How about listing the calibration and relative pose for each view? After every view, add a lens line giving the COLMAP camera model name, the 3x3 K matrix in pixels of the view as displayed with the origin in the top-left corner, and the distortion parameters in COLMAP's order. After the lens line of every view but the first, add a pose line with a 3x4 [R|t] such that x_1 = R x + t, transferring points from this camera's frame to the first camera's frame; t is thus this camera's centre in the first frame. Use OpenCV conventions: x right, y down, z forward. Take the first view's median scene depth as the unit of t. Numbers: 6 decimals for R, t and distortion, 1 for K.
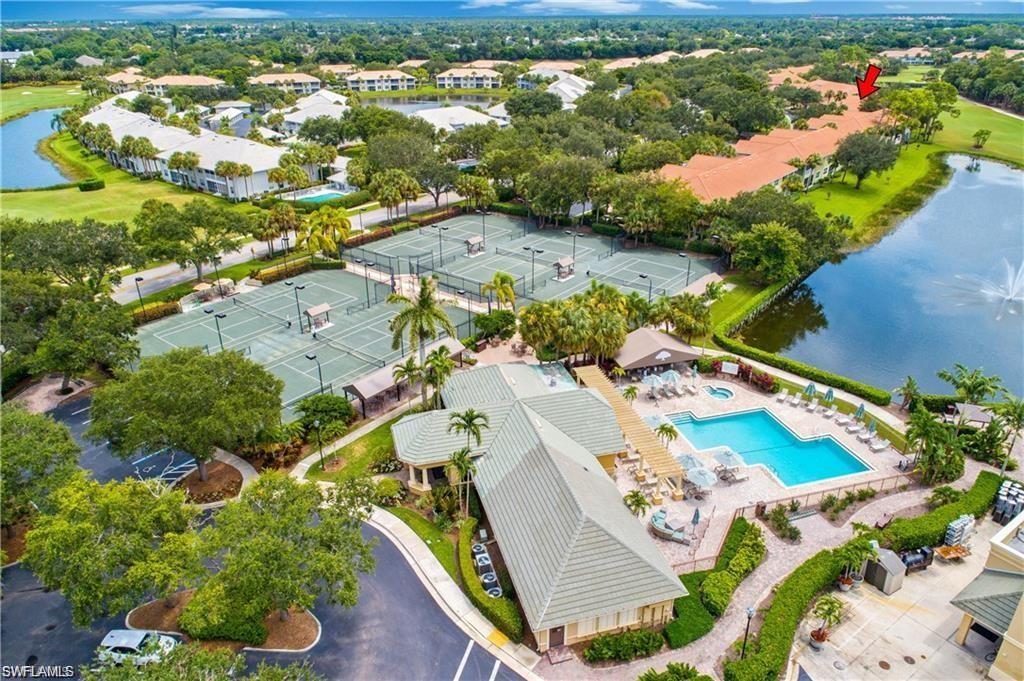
lens RADIAL K [[689.3, 0, 512.0], [0, 689.3, 340.5], [0, 0, 1]] dist [0.002030, 0.002808]
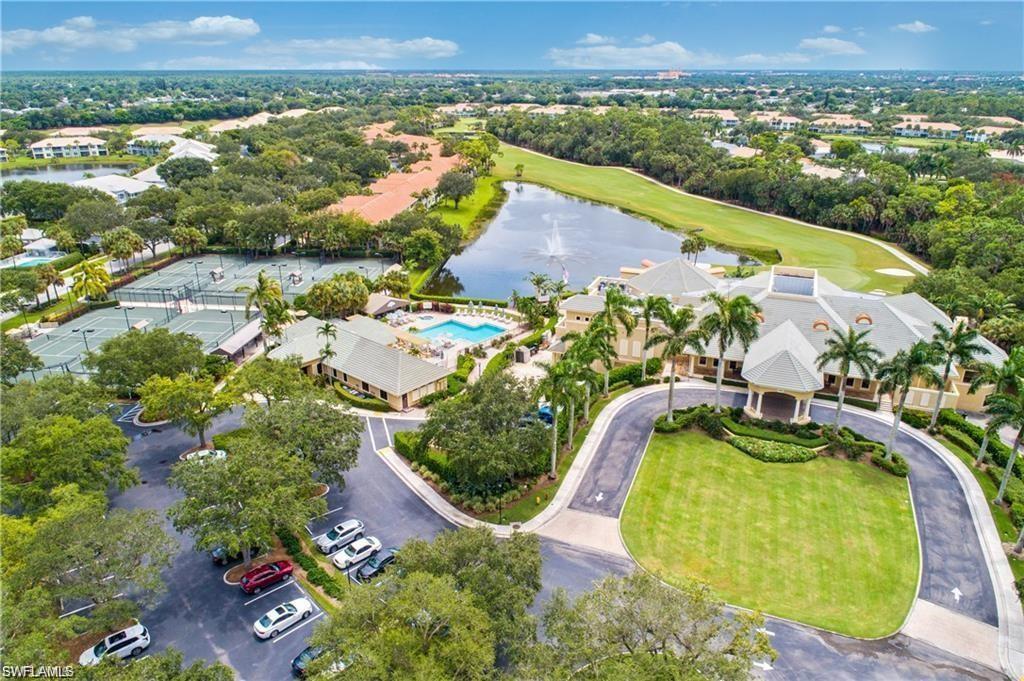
lens RADIAL K [[689.3, 0, 512.0], [0, 689.3, 340.5], [0, 0, 1]] dist [0.002030, 0.002808]
pose [[0.842373, -0.195647, 0.502125, -0.165557], [0.229168, 0.973373, -0.005193, 0.075672], [-0.487739, 0.119445, 0.864780, -0.254427]]
